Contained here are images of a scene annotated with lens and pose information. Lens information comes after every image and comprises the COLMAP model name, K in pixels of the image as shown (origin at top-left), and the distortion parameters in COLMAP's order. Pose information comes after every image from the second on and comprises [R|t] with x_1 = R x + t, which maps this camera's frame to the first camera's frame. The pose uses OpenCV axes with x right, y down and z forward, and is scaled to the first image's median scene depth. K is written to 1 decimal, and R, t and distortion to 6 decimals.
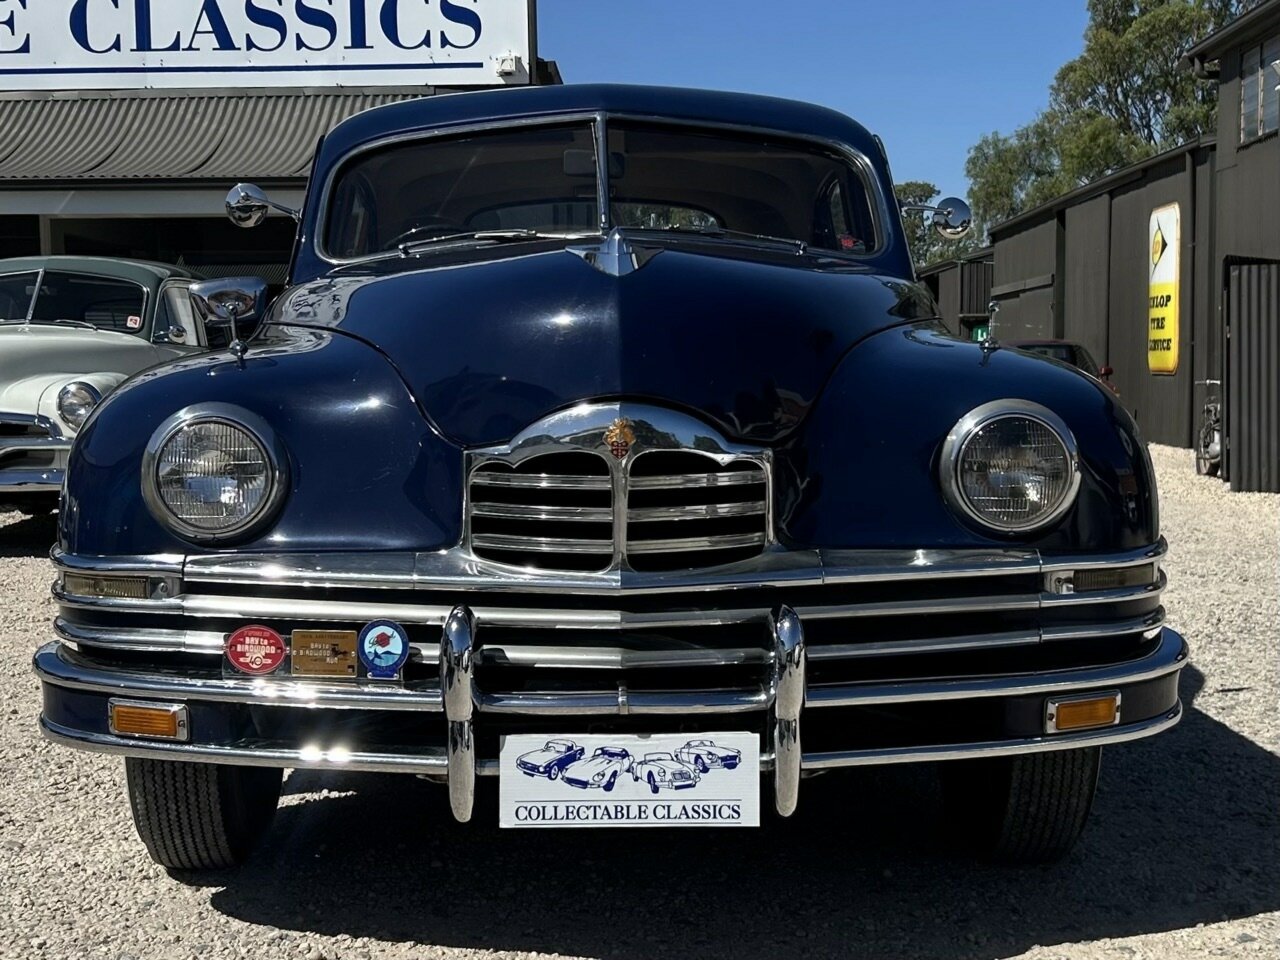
lens RADIAL K [[1926.8, 0, 640.0], [0, 1926.8, 480.0], [0, 0, 1]] dist [0.166107, -0.641498]
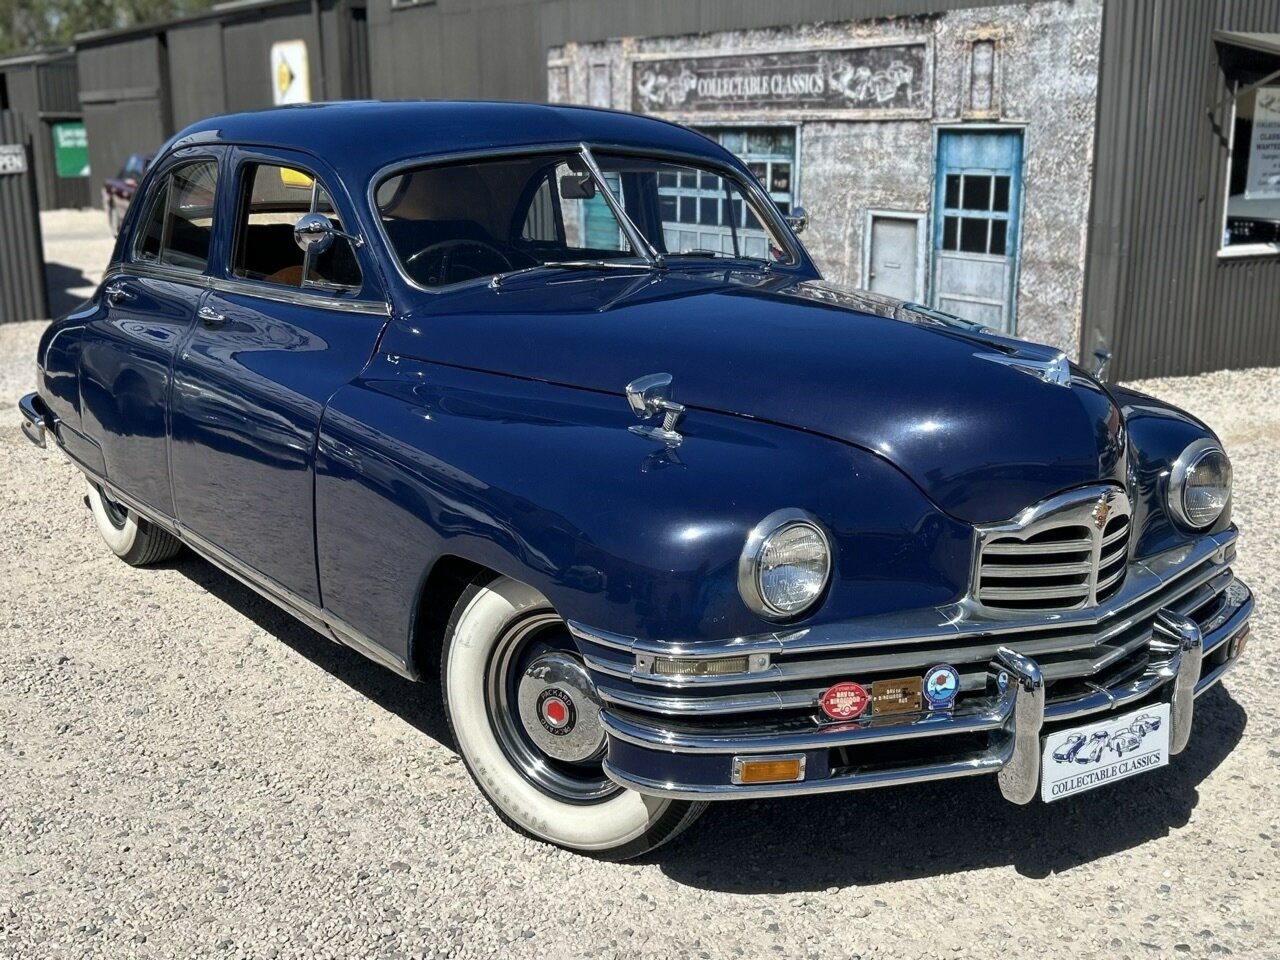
lens RADIAL K [[1580.9, 0, 655.7], [0, 1580.9, 485.5], [0, 0, 1]] dist [0.141632, -0.357107]
pose [[0.837962, -0.111117, 0.534296, -0.811909], [0.026955, 0.986284, 0.162842, -0.216606], [-0.545062, -0.122054, 0.829464, 0.213235]]
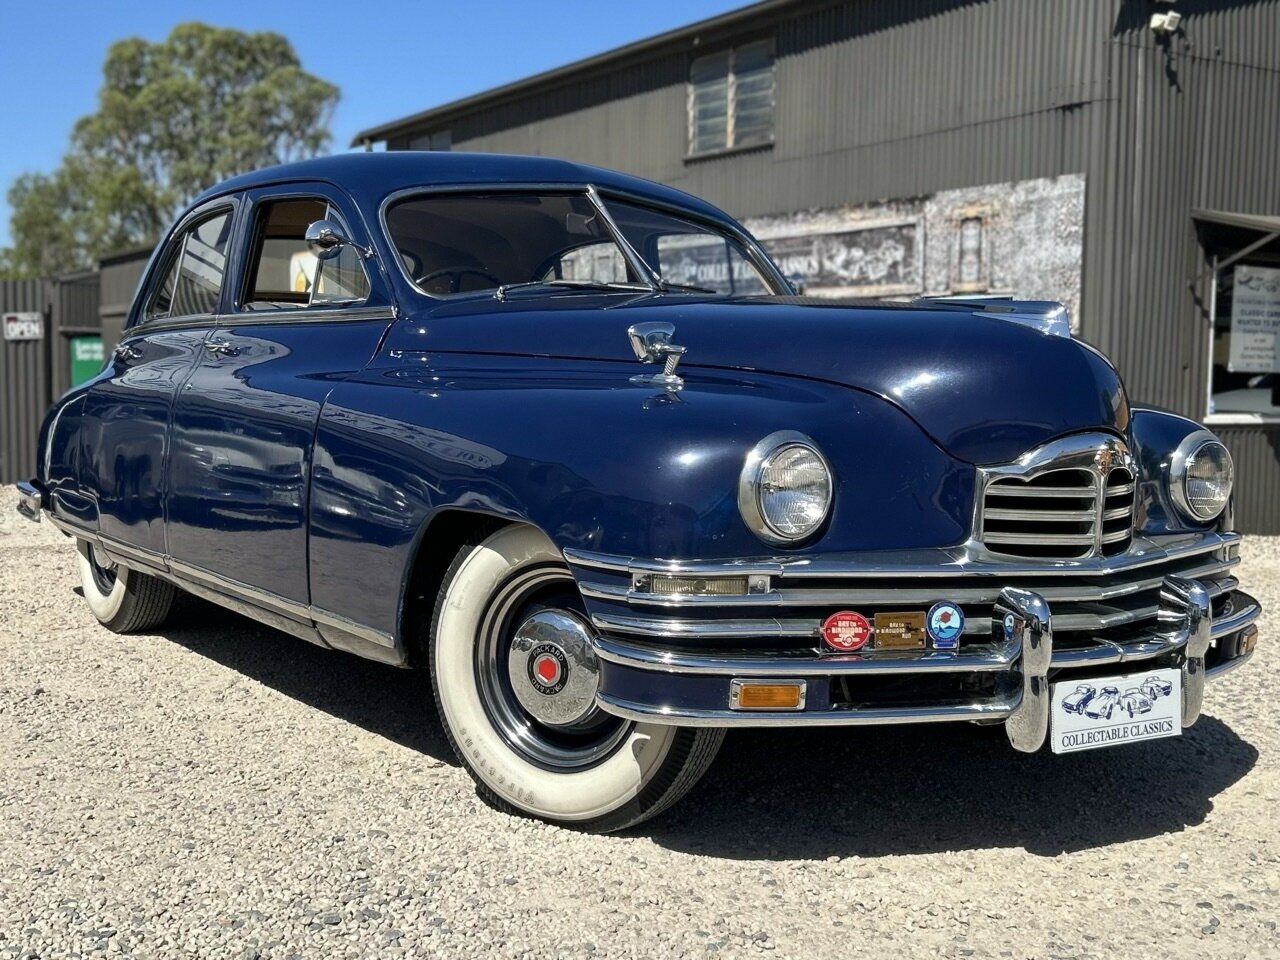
lens RADIAL K [[1566.8, 0, 662.1], [0, 1566.8, 441.8], [0, 0, 1]] dist [0.131984, -0.311960]
pose [[0.835092, 0.002931, 0.550102, -0.815934], [0.006099, 0.999875, -0.014586, -0.018221], [-0.550076, 0.015536, 0.834970, 0.219369]]
